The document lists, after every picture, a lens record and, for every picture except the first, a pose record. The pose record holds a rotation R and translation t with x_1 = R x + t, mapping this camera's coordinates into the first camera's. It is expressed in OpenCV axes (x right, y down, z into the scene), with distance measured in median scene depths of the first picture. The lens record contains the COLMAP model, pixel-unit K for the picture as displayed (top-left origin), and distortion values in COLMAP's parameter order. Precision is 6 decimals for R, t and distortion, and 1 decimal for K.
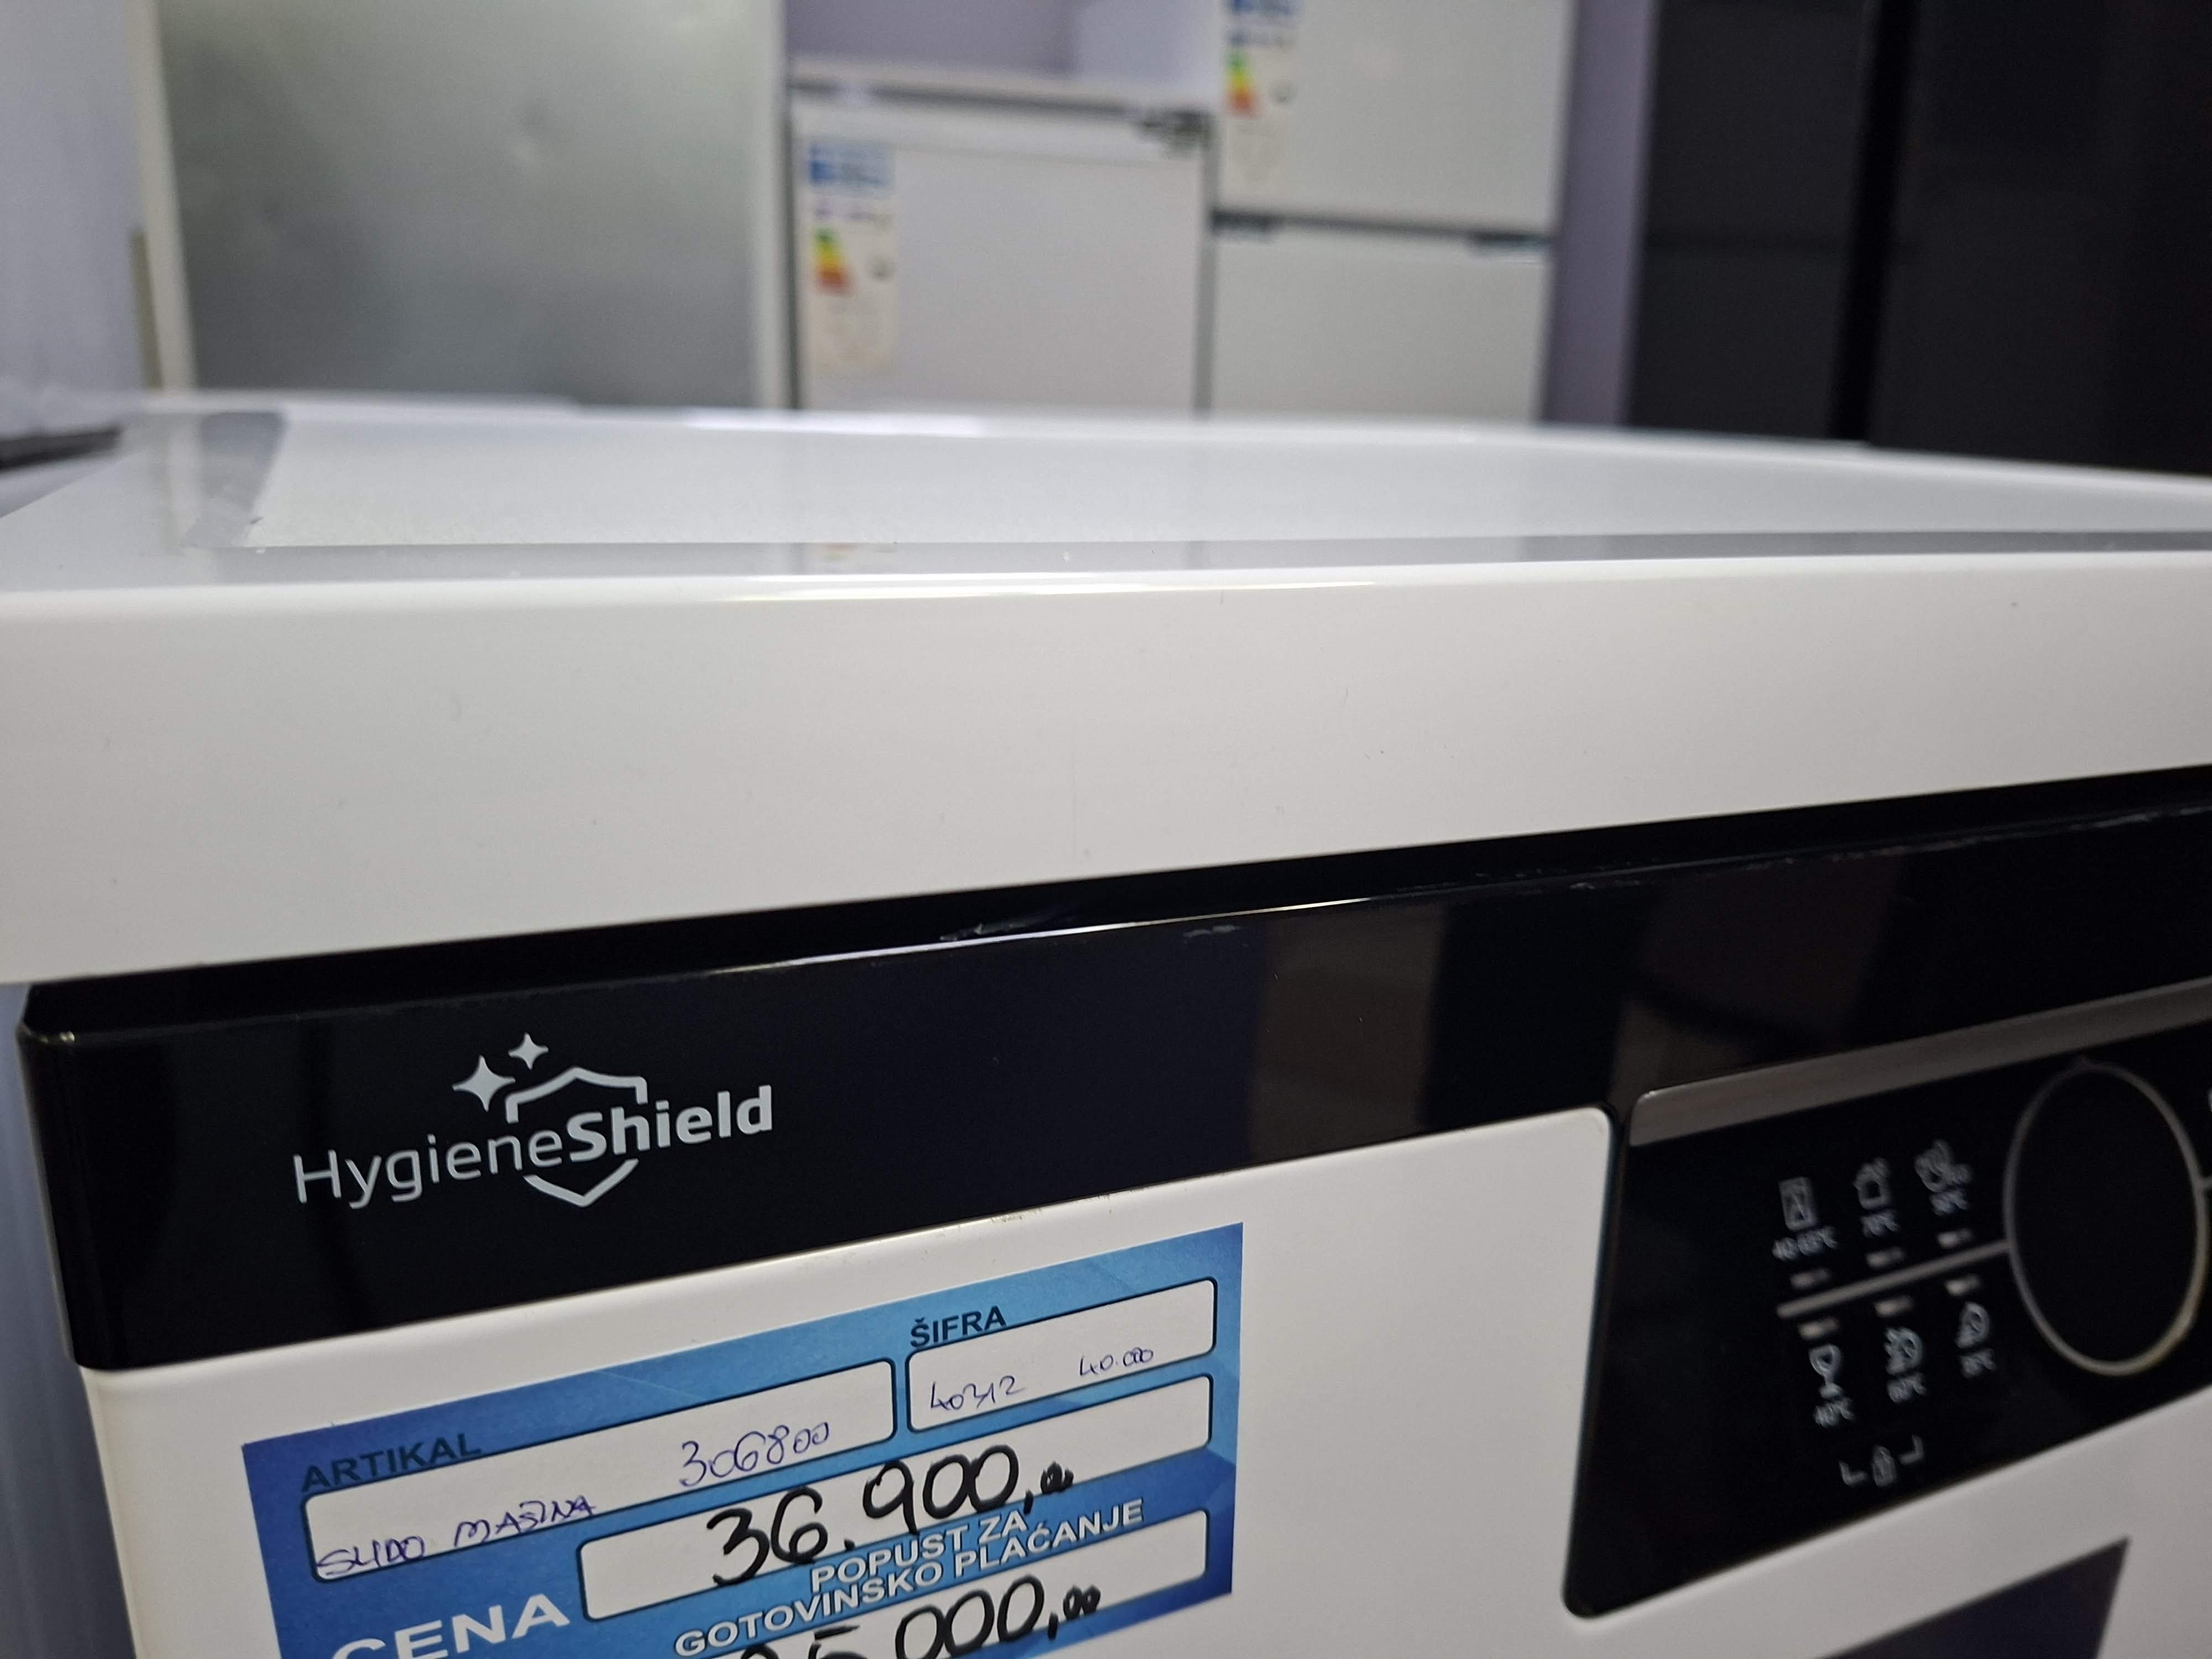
lens RADIAL K [[1504.4, 0, 1106.0], [0, 1504.4, 829.5], [0, 0, 1]] dist [0.092758, -0.151704]
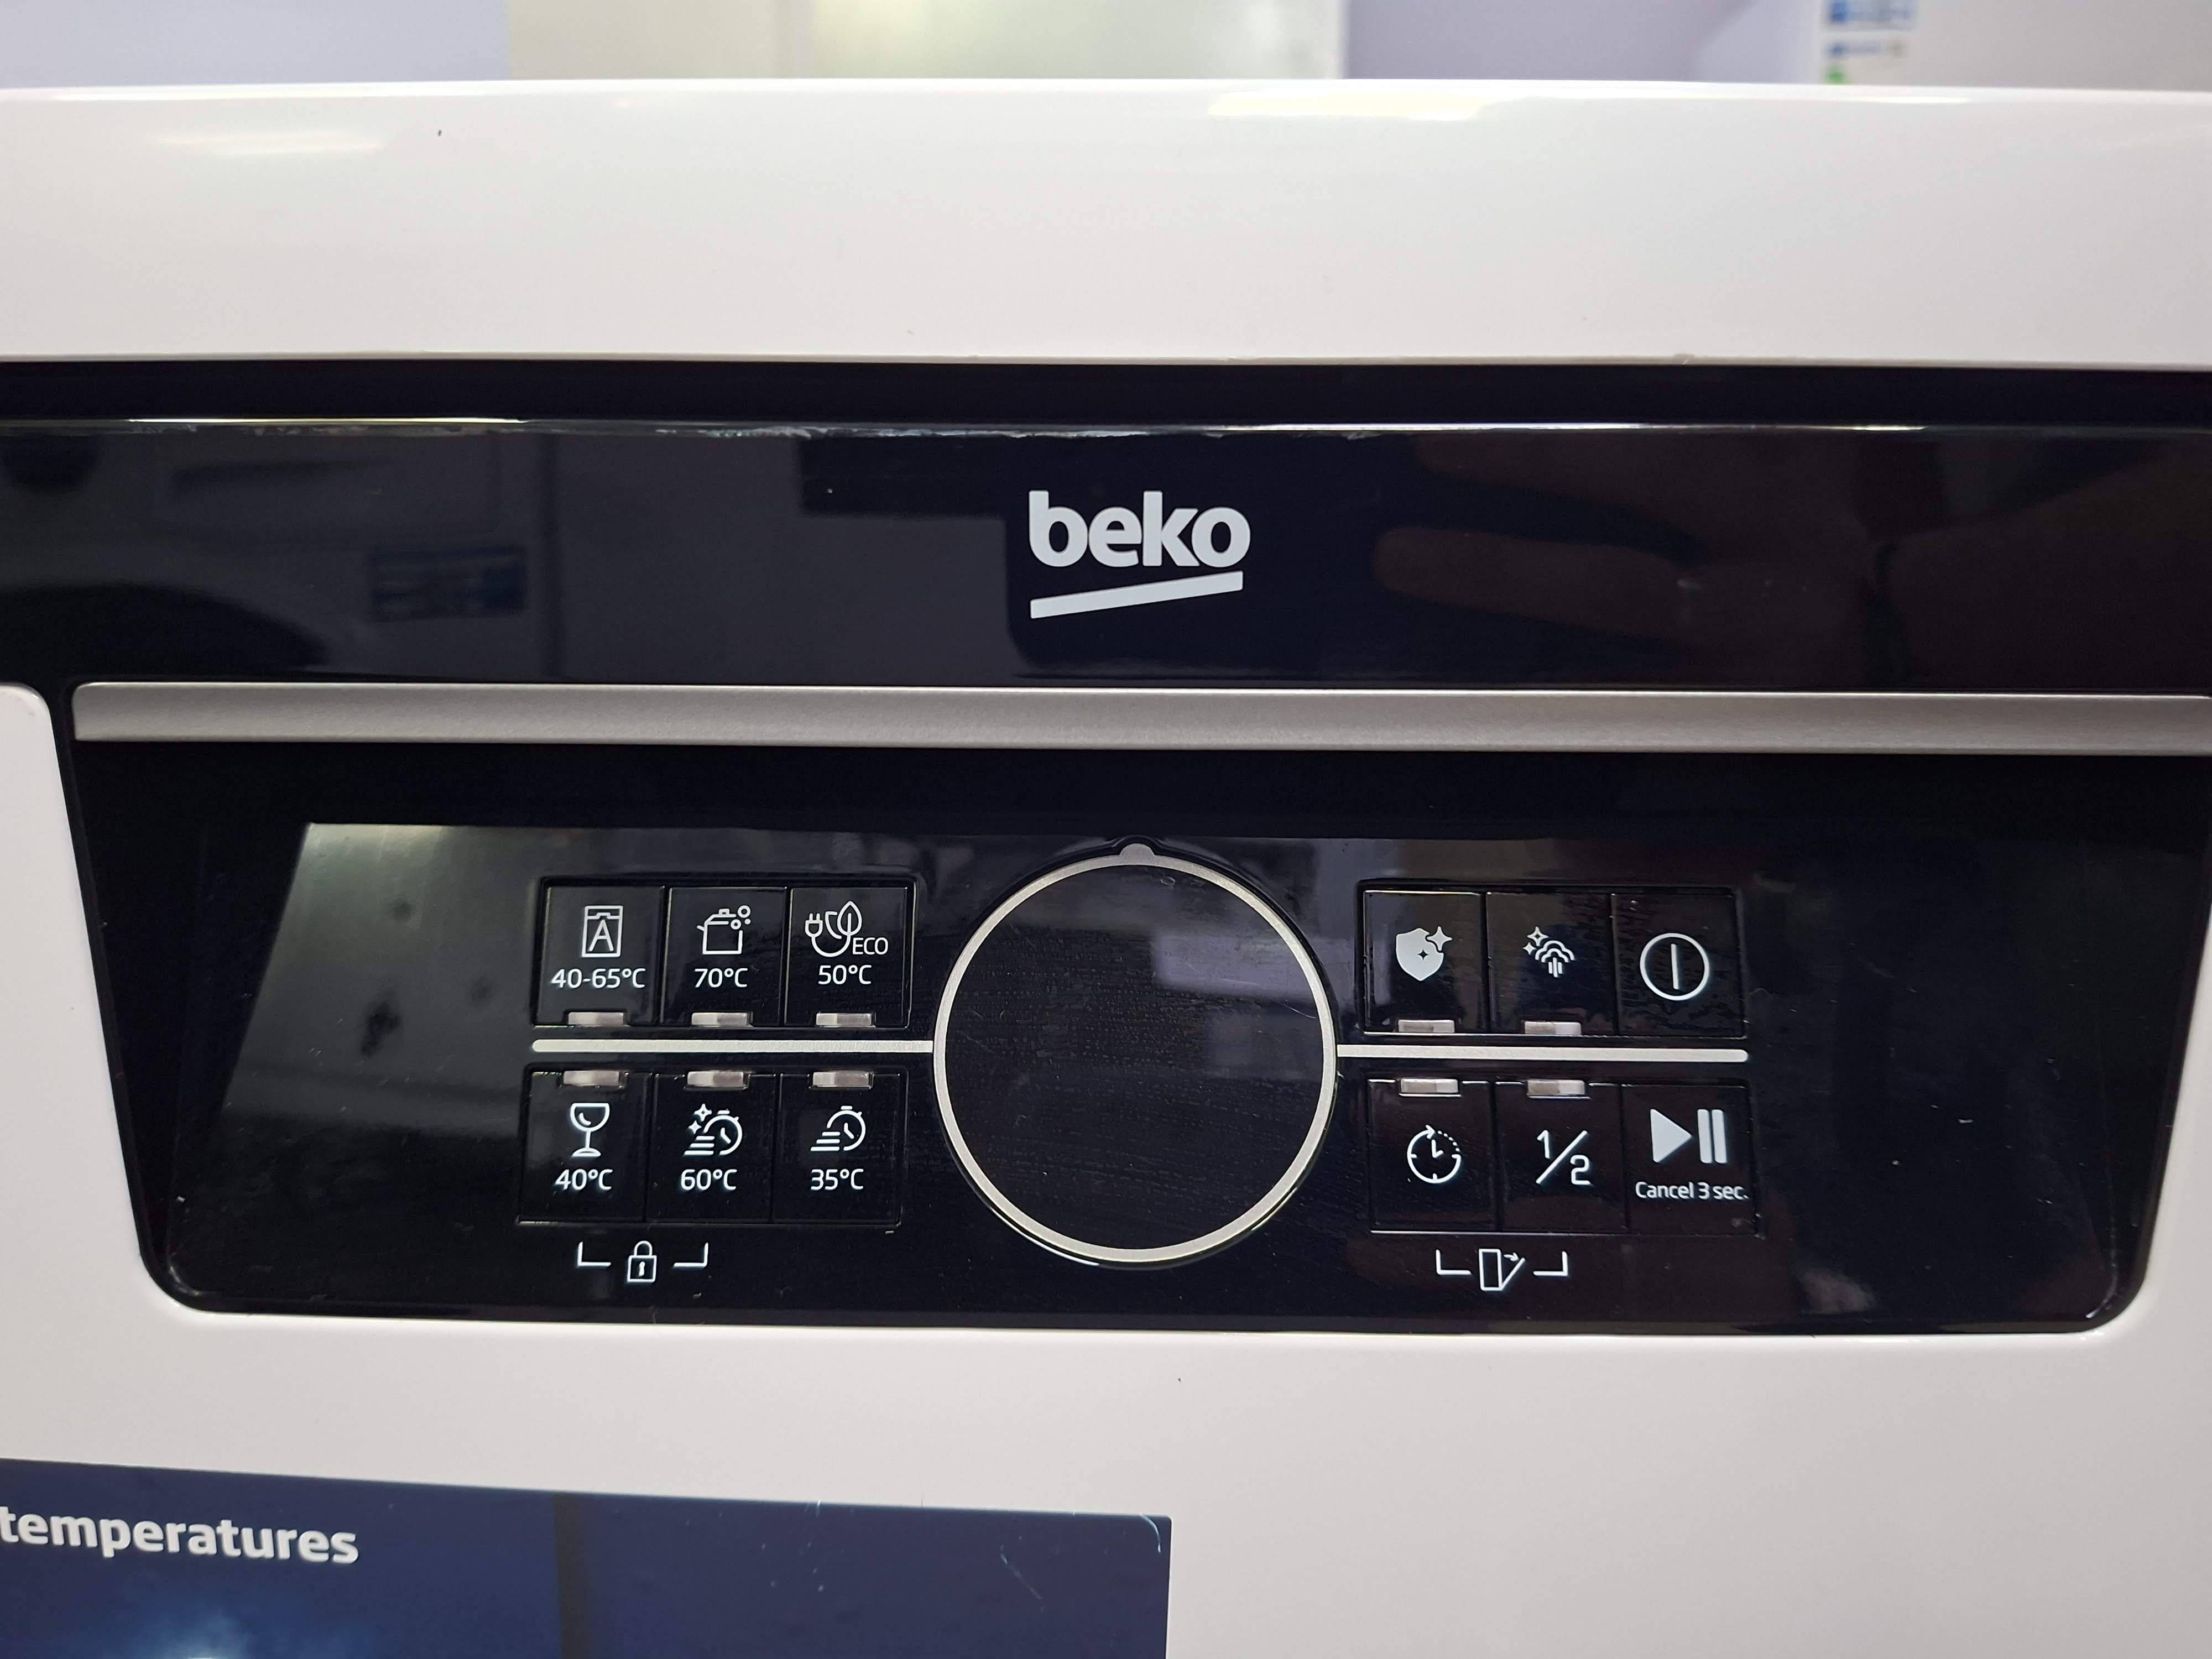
lens RADIAL K [[1504.4, 0, 1106.0], [0, 1504.4, 829.5], [0, 0, 1]] dist [0.092758, -0.151704]
pose [[0.901616, 0.066978, -0.427320, 1.037186], [-0.093324, 0.994792, -0.040984, 0.192236], [0.422349, 0.076831, 0.903171, 0.341996]]
